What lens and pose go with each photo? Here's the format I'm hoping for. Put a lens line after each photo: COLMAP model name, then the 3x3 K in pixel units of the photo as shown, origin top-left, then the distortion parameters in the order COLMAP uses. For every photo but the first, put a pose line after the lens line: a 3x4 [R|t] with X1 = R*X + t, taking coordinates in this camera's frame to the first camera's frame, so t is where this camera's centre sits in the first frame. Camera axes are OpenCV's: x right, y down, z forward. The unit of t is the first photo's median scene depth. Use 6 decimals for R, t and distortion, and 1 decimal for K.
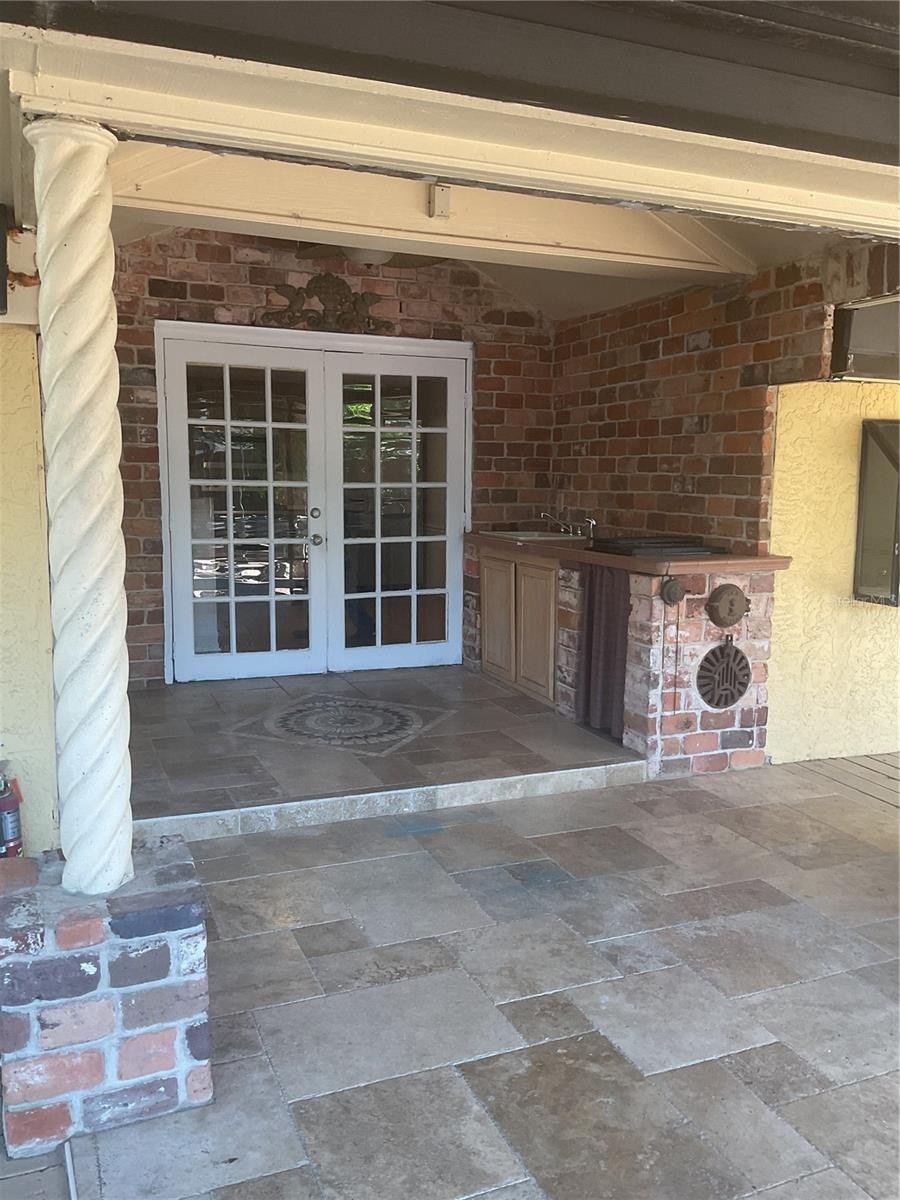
lens RADIAL K [[988.1, 0, 448.2], [0, 988.1, 596.9], [0, 0, 1]] dist [0.101222, -0.188819]
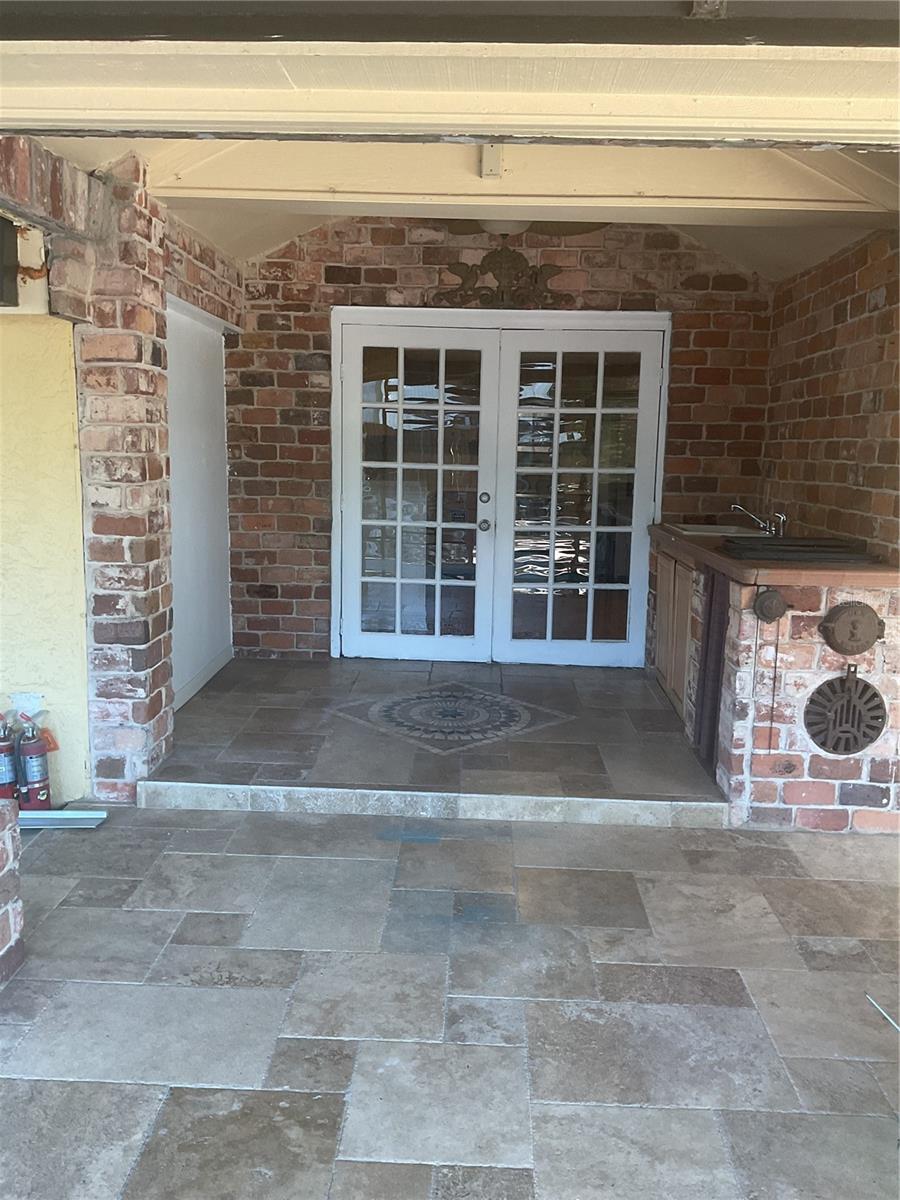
lens RADIAL K [[988.1, 0, 449.4], [0, 988.1, 596.7], [0, 0, 1]] dist [0.101222, -0.188819]
pose [[0.908651, 0.072459, -0.411220, 0.313229], [-0.065658, 0.997371, 0.030660, -0.019797], [0.412361, -0.000860, 0.911020, 0.131589]]
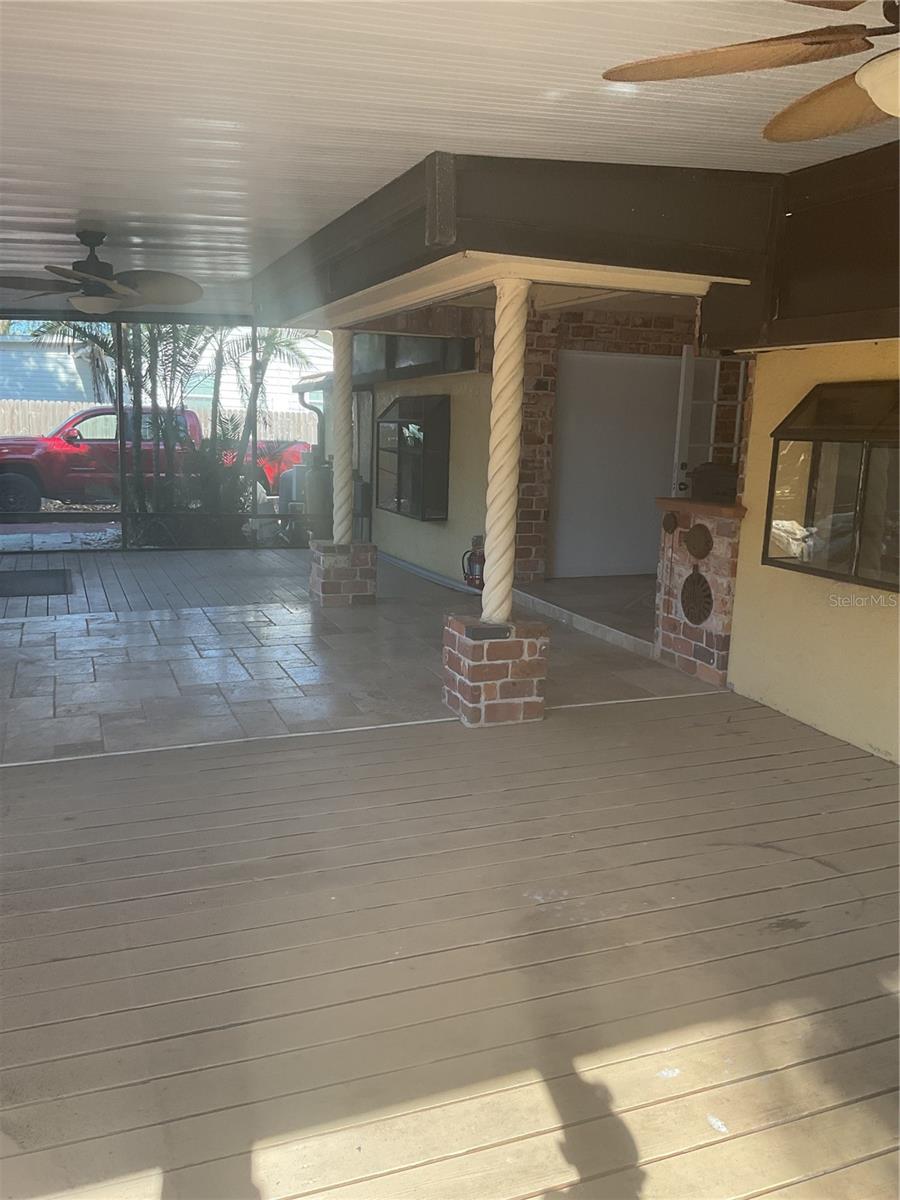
lens RADIAL K [[988.1, 0, 454.5], [0, 988.1, 600.1], [0, 0, 1]] dist [0.101222, -0.188819]
pose [[-0.022296, 0.163156, -0.986348, 1.522650], [-0.160360, 0.973236, 0.164612, -0.075326], [0.986807, 0.161841, 0.004465, 0.698614]]
